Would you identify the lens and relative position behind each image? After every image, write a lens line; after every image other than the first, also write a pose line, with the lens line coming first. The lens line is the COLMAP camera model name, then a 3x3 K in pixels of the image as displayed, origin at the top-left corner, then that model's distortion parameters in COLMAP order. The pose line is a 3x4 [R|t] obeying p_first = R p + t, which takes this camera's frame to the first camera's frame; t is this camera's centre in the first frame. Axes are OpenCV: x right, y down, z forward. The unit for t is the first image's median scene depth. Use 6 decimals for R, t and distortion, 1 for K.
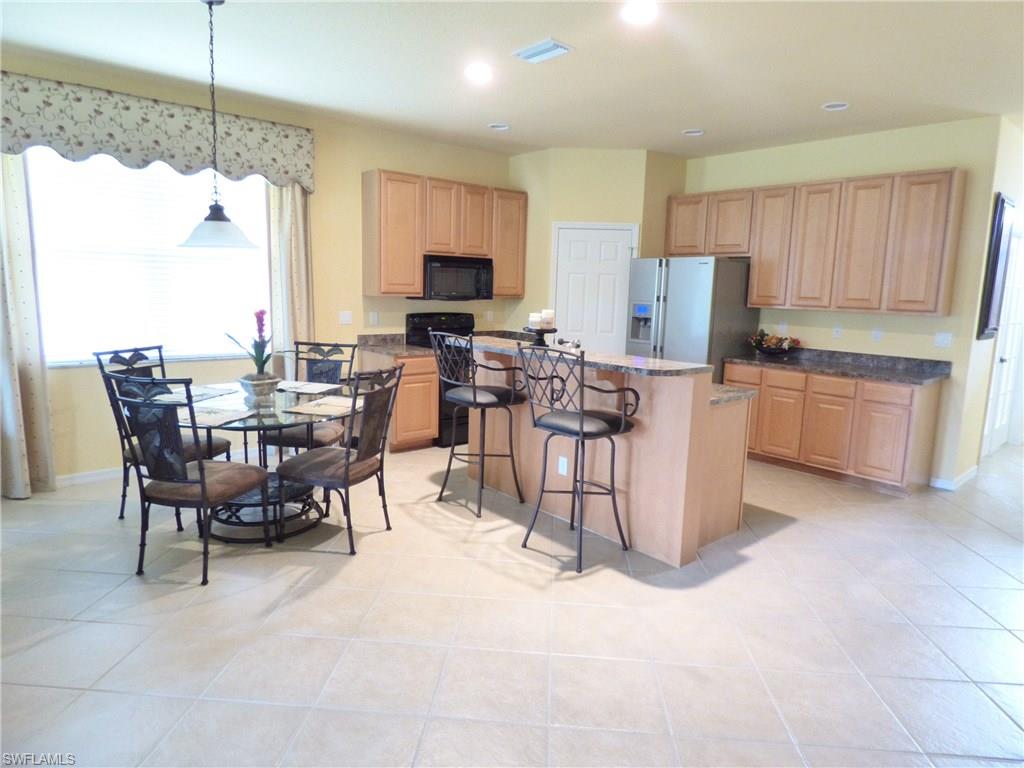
lens RADIAL K [[619.2, 0, 514.9], [0, 619.2, 384.4], [0, 0, 1]] dist [-0.002301, -0.000630]
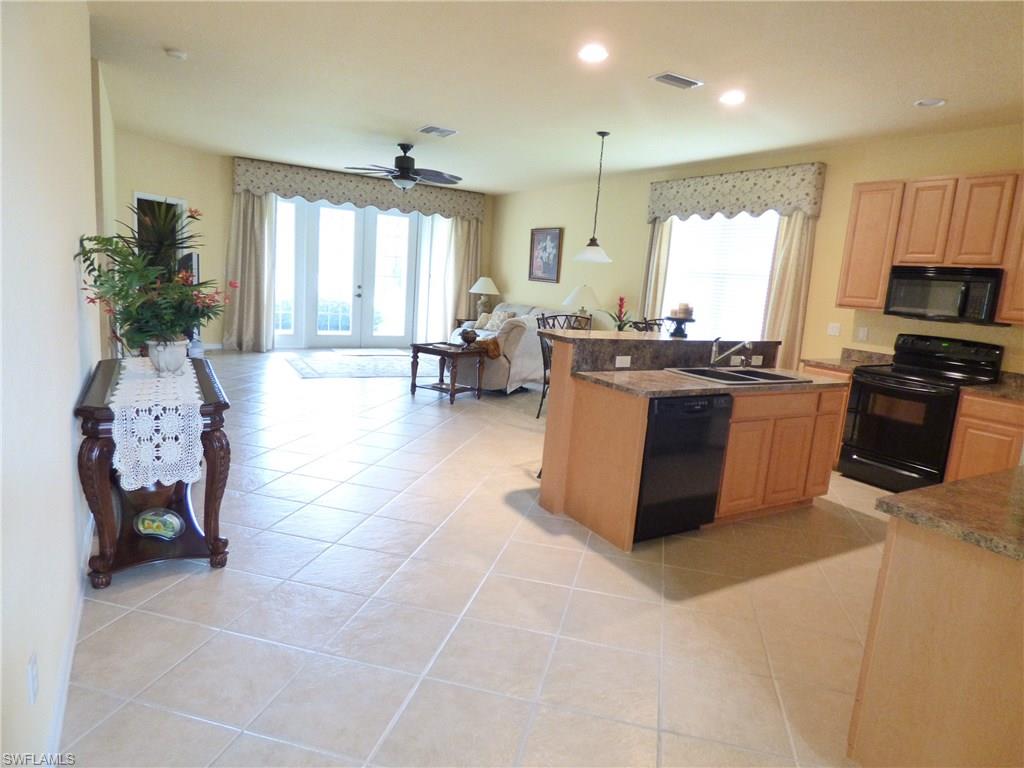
lens RADIAL K [[619.2, 0, 514.0], [0, 619.2, 377.4], [0, 0, 1]] dist [-0.002301, -0.000630]
pose [[-0.174272, 0.116591, -0.977771, 1.007102], [-0.236494, 0.958947, 0.156498, -0.077454], [0.955877, 0.258510, -0.139544, 0.767159]]
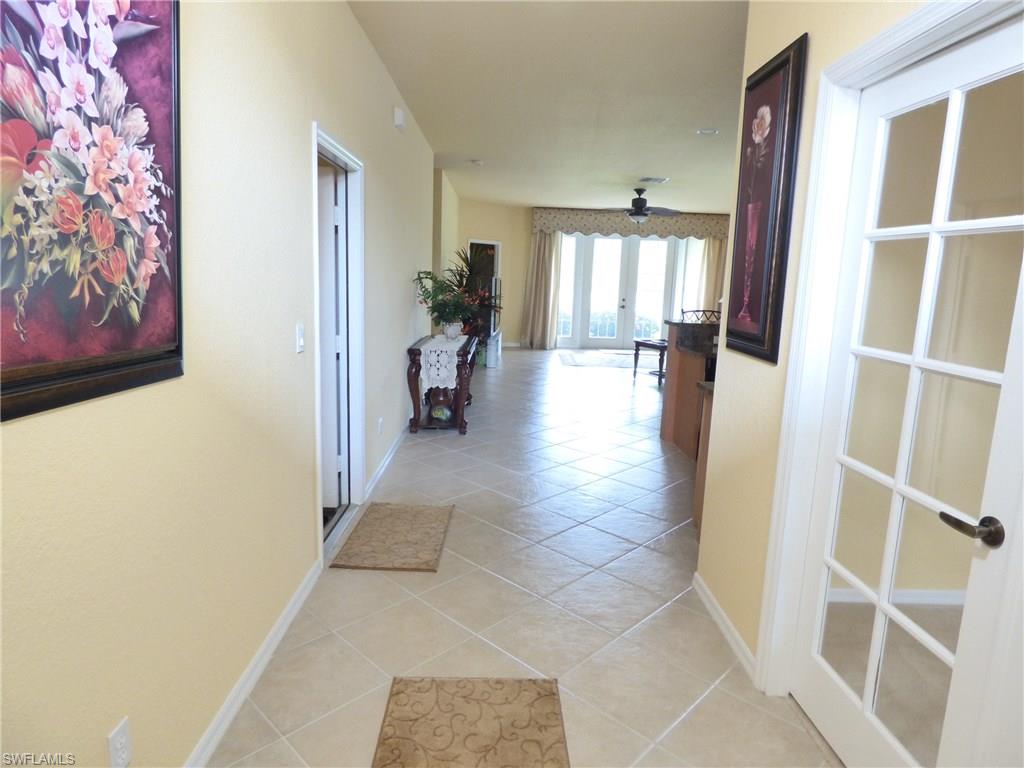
lens RADIAL K [[619.2, 0, 513.5], [0, 619.2, 381.9], [0, 0, 1]] dist [-0.002301, -0.000630]
pose [[-0.639133, 0.075302, -0.765401, 1.362209], [-0.179648, 0.953048, 0.243775, -0.149395], [0.747820, 0.293307, -0.595597, 1.249089]]
